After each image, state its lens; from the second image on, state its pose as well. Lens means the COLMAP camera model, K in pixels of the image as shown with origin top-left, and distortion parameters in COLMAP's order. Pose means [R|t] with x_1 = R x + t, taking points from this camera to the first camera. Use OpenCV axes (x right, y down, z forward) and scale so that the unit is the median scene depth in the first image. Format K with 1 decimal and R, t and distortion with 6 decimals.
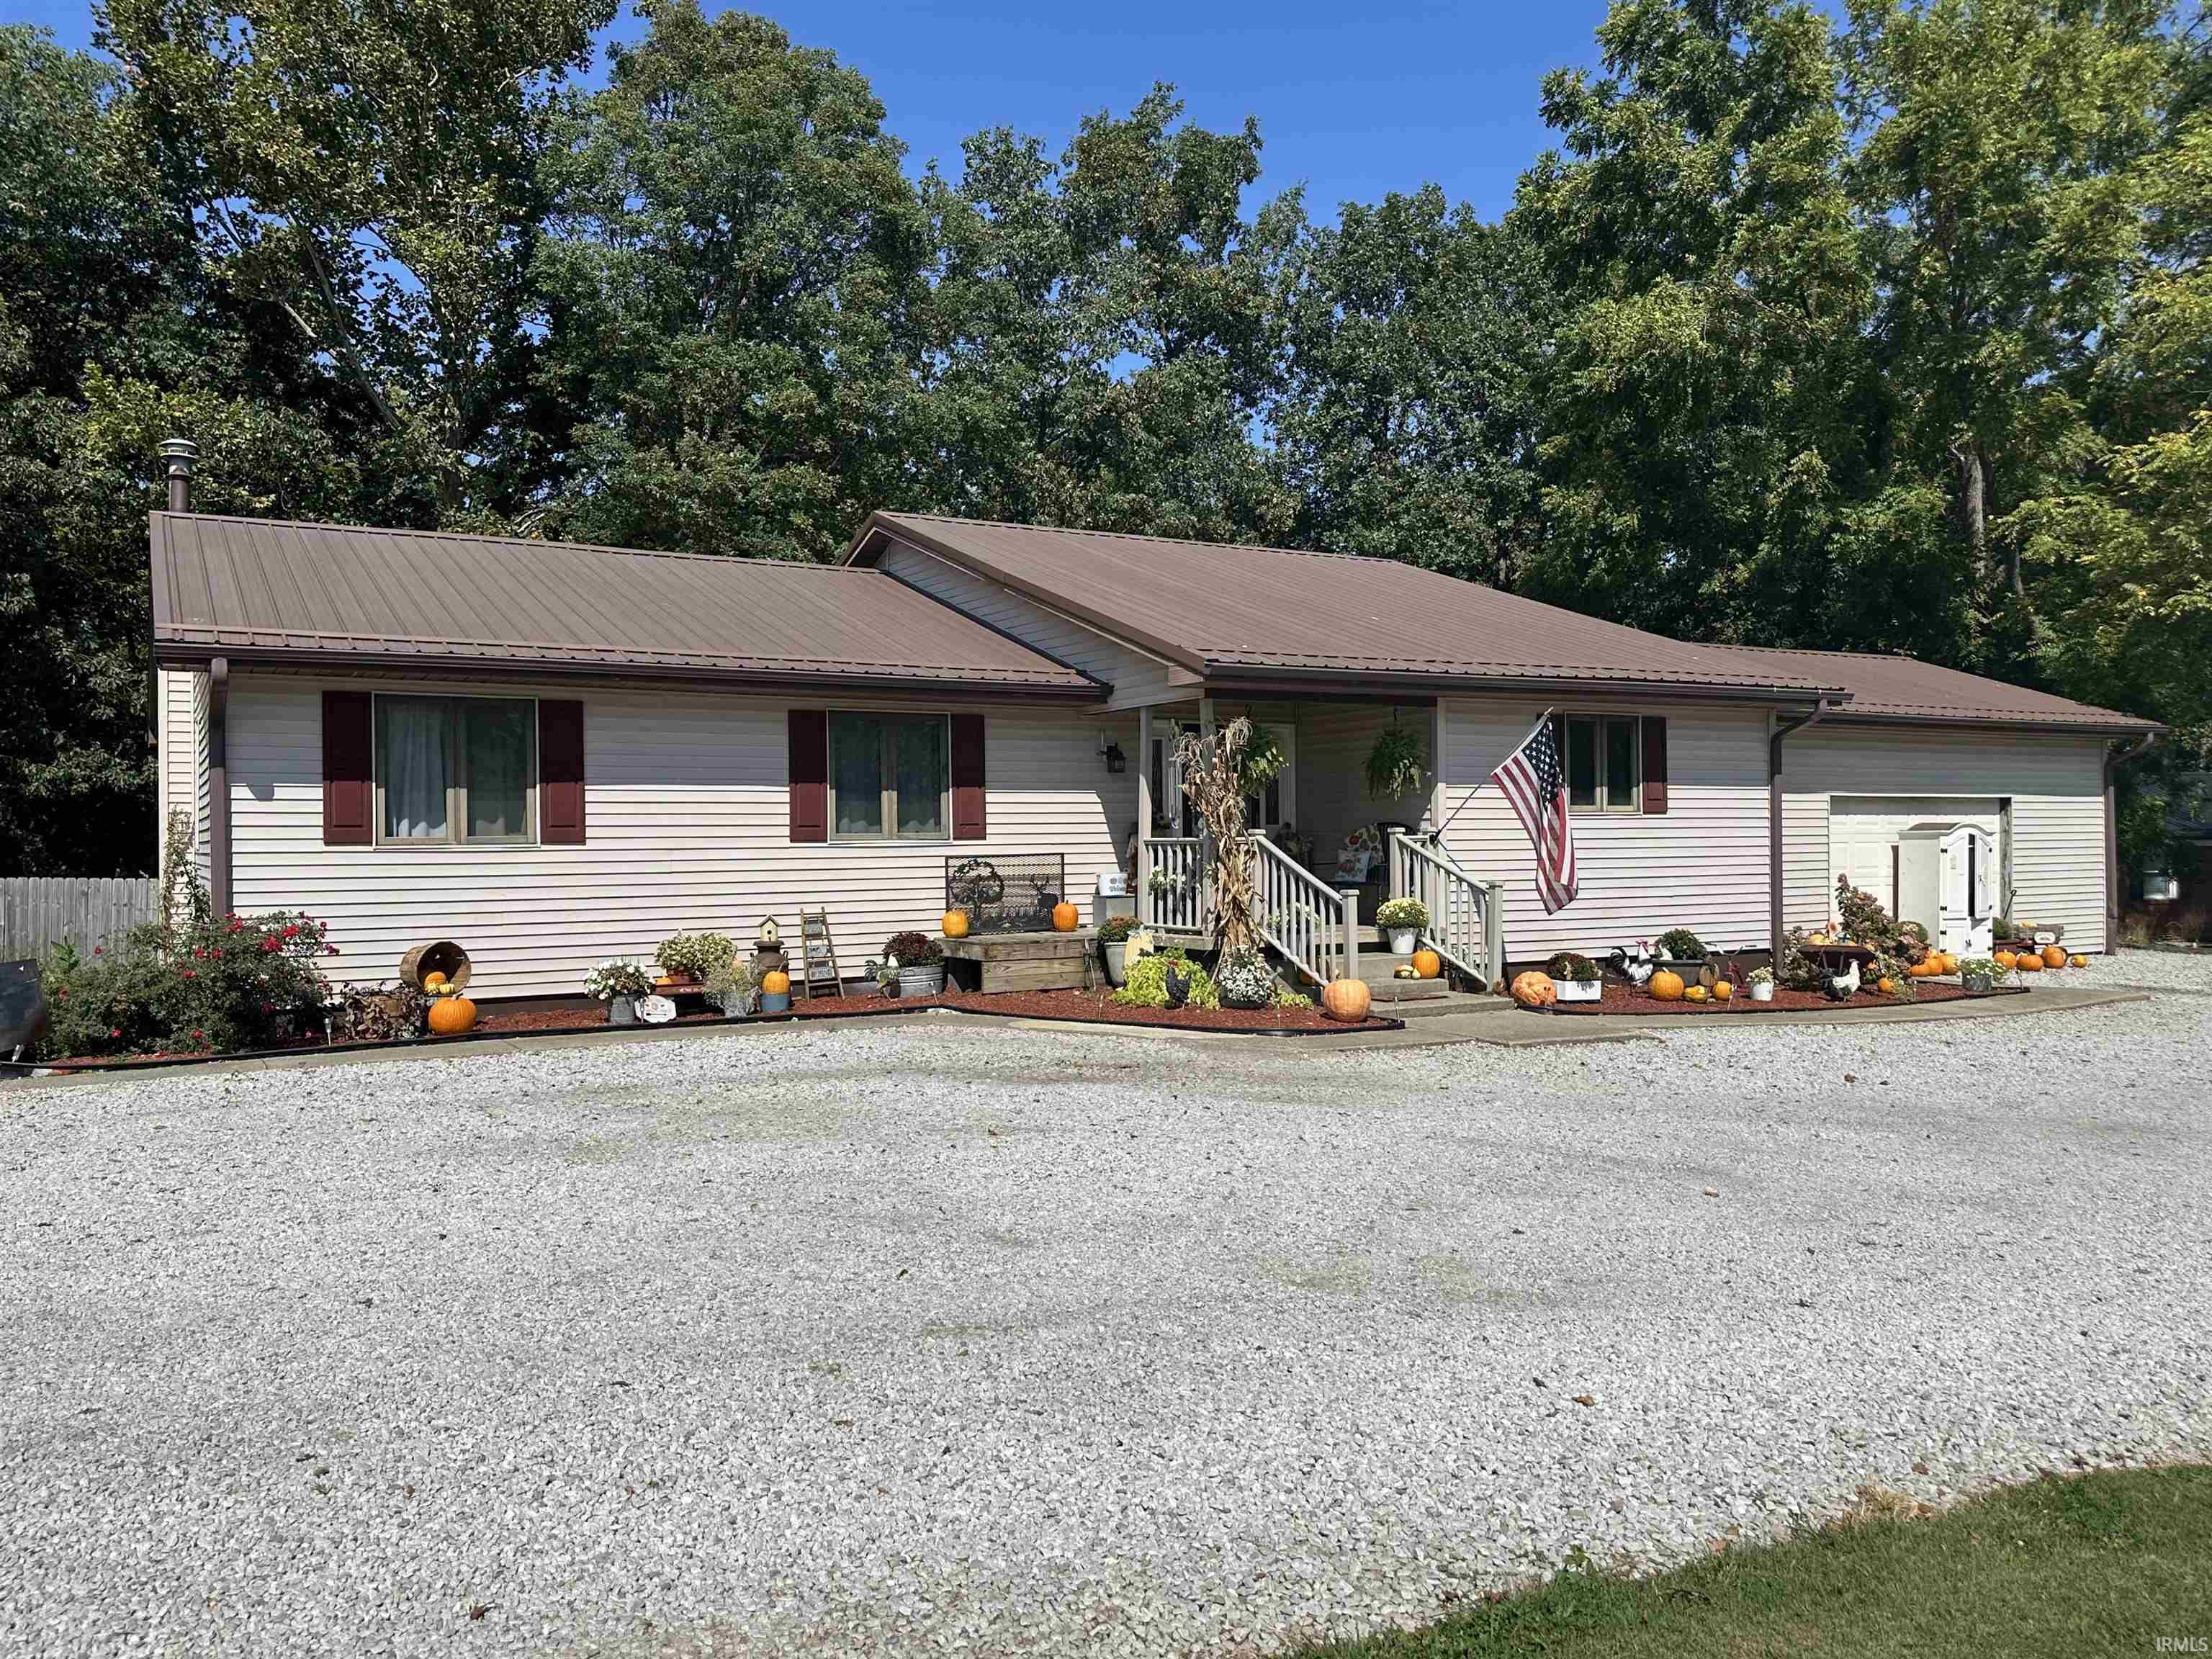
lens RADIAL K [[1662.7, 0, 1106.0], [0, 1662.7, 829.5], [0, 0, 1]] dist [0.174127, -0.354842]
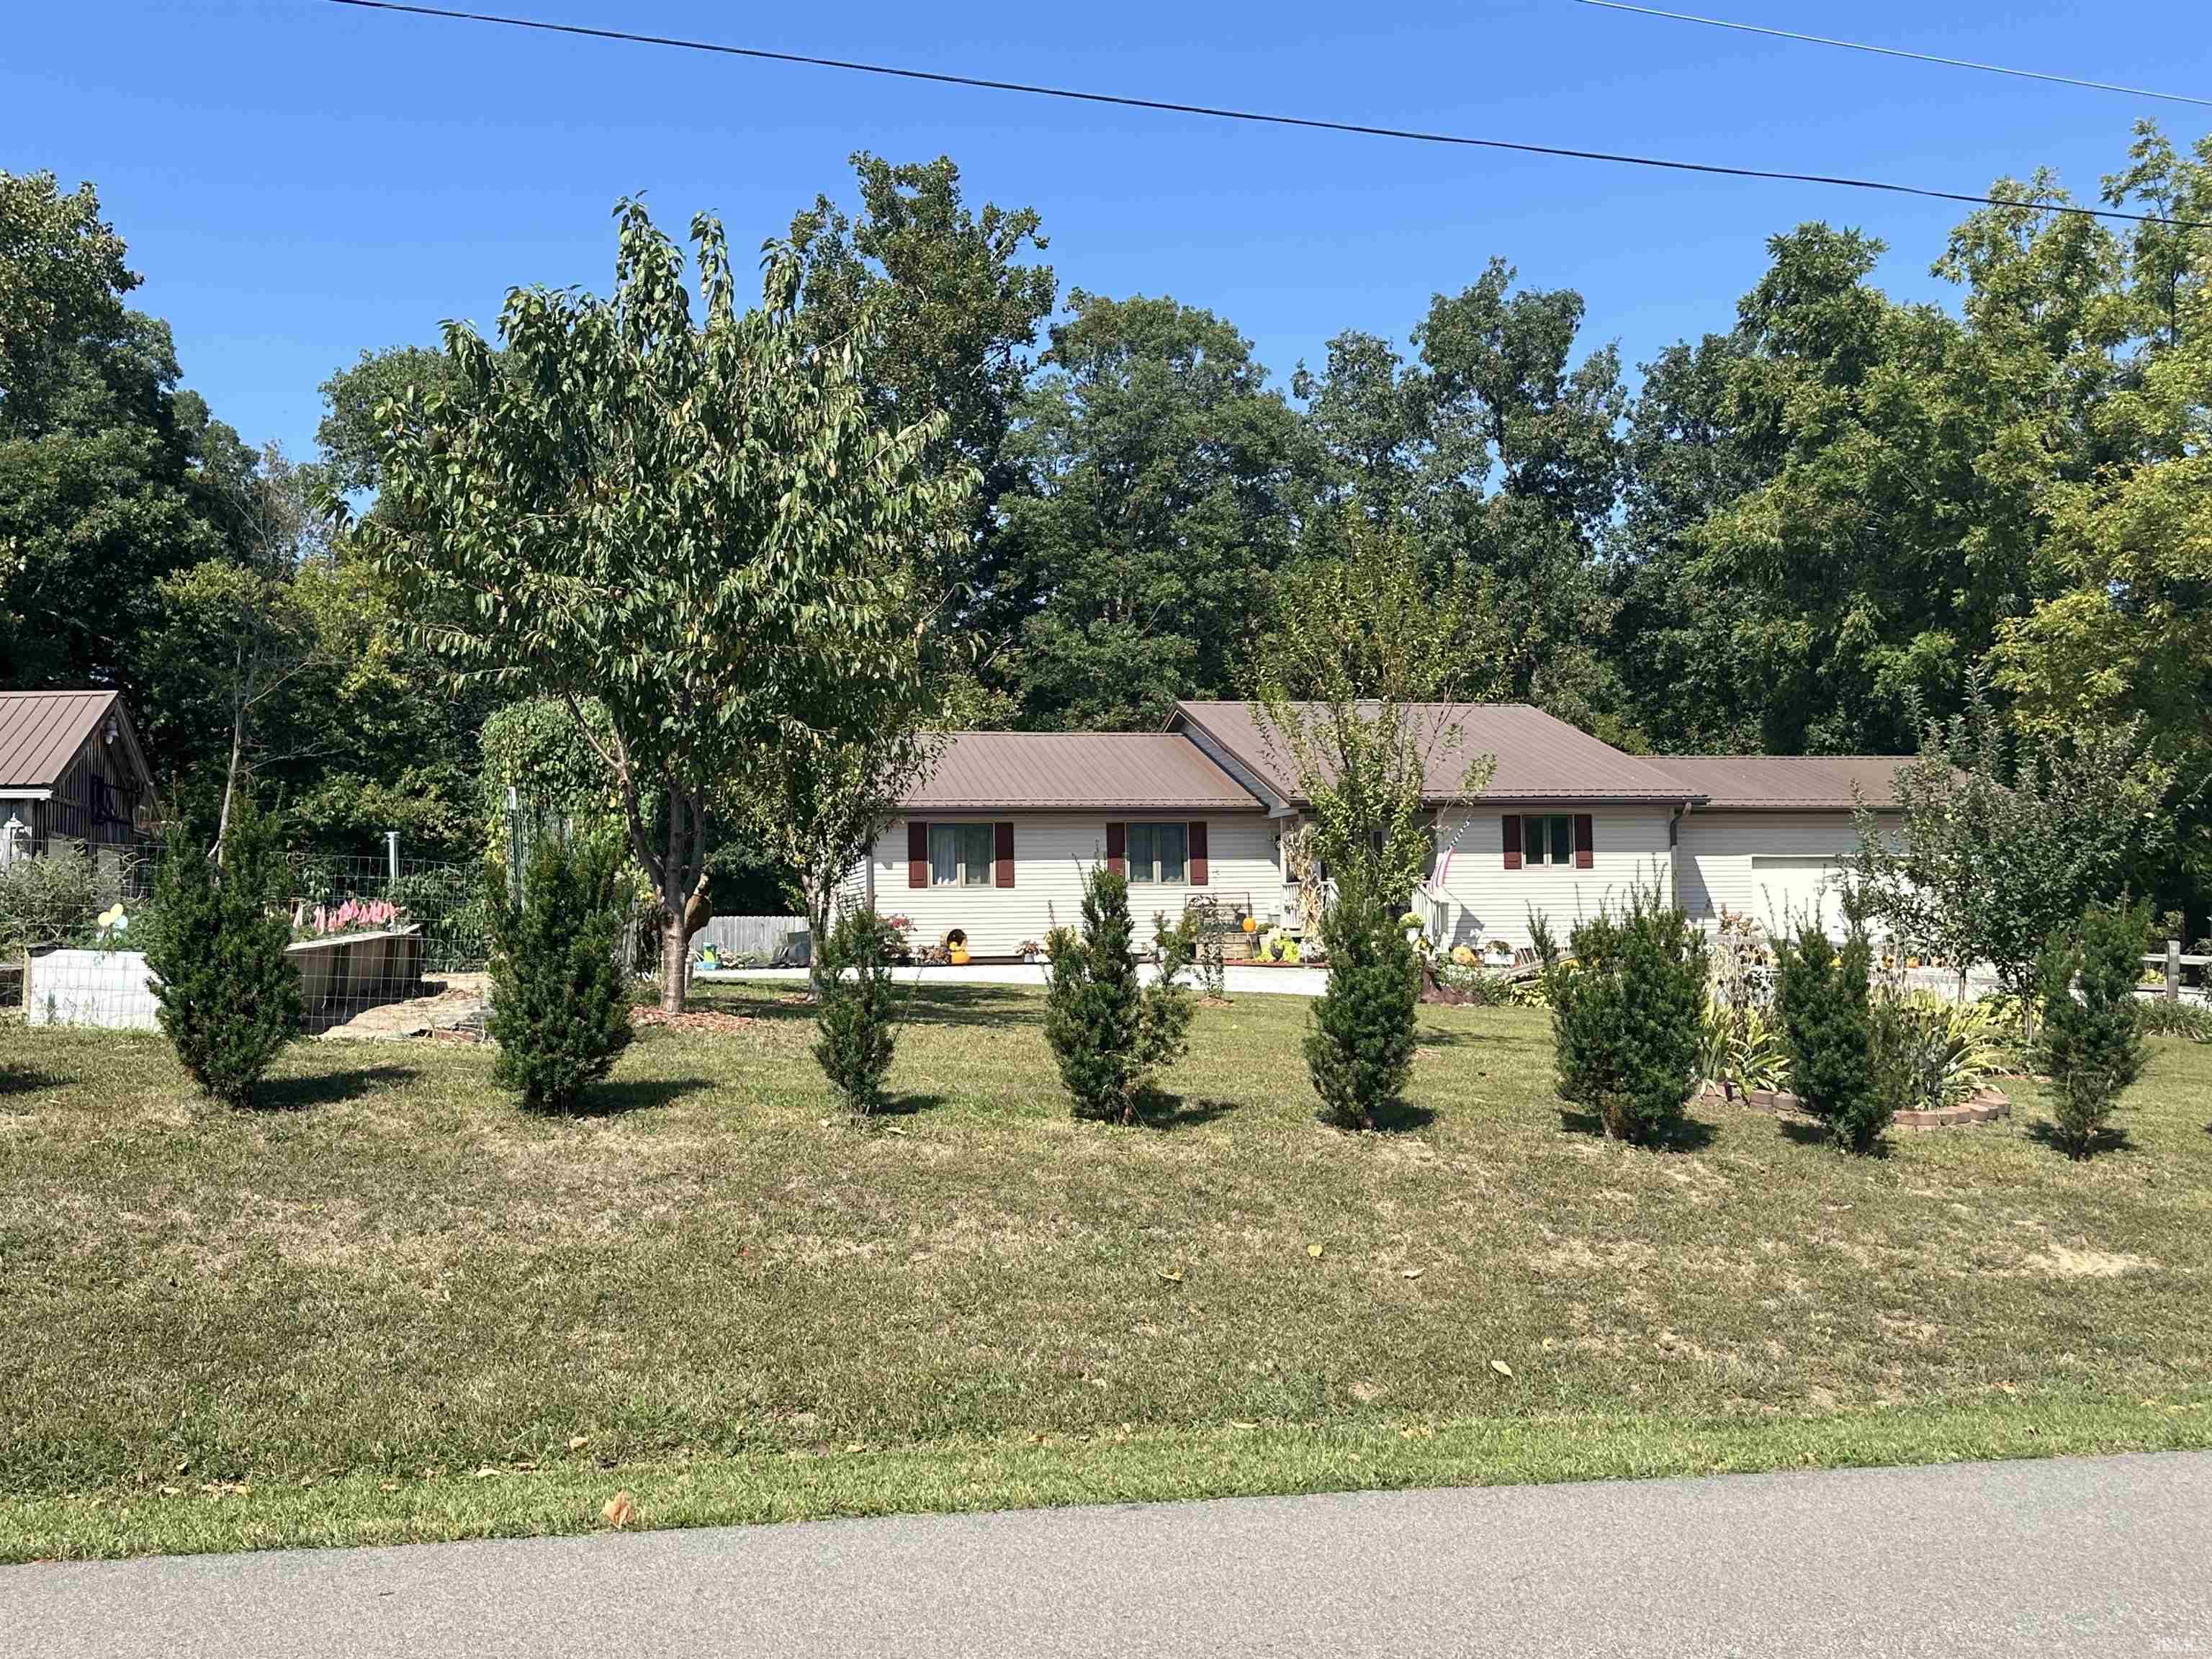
lens RADIAL K [[2059.6, 0, 1102.3], [0, 2059.6, 791.9], [0, 0, 1]] dist [0.154744, -0.167408]
pose [[0.960491, -0.024192, -0.277256, 0.478896], [0.008121, 0.998227, -0.058969, 0.037793], [0.278191, 0.054387, 0.958985, -1.353968]]
